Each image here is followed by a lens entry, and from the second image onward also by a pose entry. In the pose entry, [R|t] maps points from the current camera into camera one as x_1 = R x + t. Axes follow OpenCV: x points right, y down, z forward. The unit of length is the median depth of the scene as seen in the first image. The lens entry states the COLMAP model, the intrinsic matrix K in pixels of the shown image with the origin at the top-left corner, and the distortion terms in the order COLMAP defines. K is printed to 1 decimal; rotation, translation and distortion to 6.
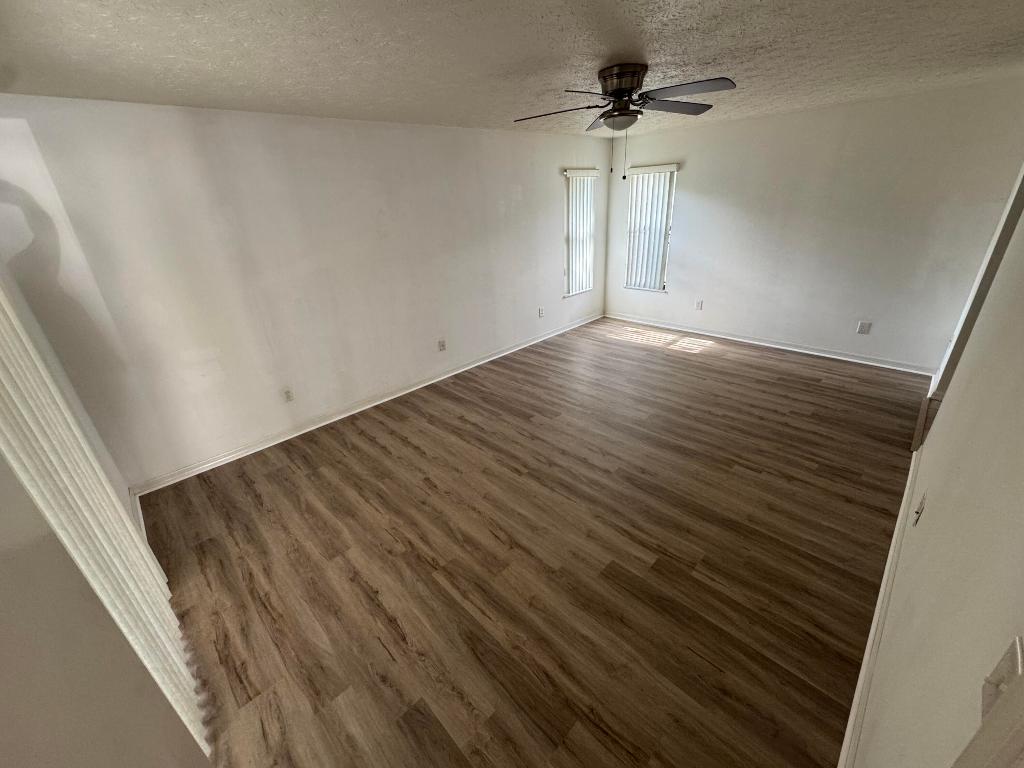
lens RADIAL K [[413.3, 0, 512.0], [0, 413.3, 384.0], [0, 0, 1]] dist [-0.003563, -0.000168]
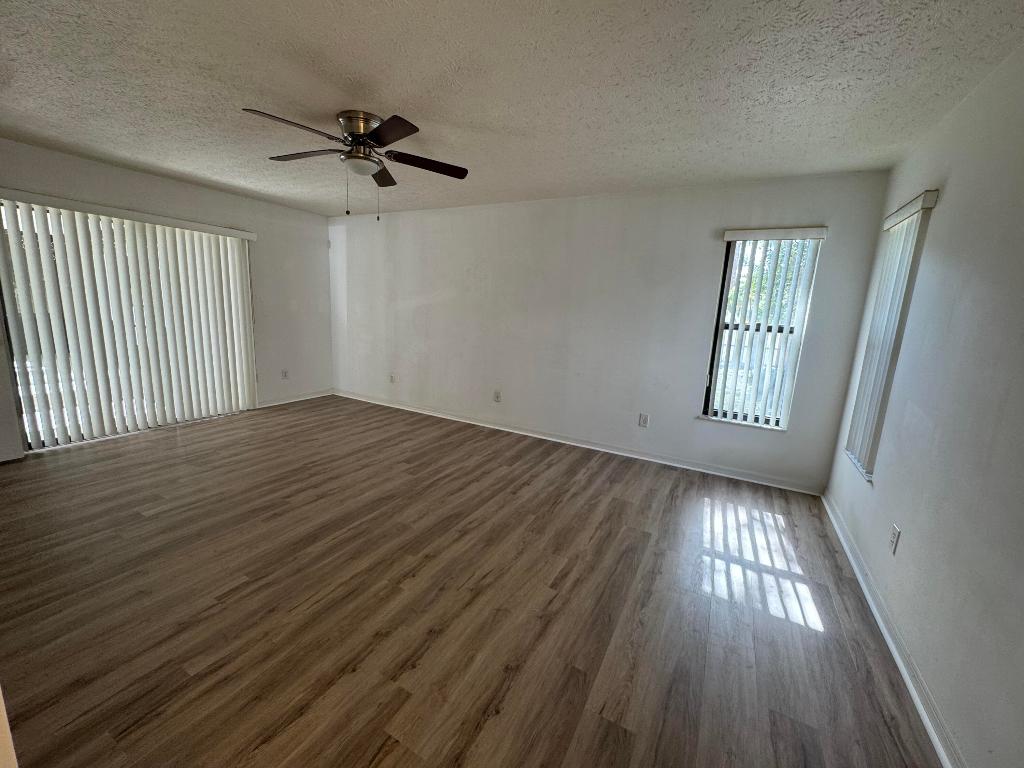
lens RADIAL K [[413.3, 0, 512.0], [0, 413.3, 384.0], [0, 0, 1]] dist [-0.003563, -0.000168]
pose [[0.288263, 0.242912, -0.926228, 0.970560], [-0.454985, 0.885866, 0.090726, -0.283572], [0.842552, 0.395267, 0.365883, 0.775854]]
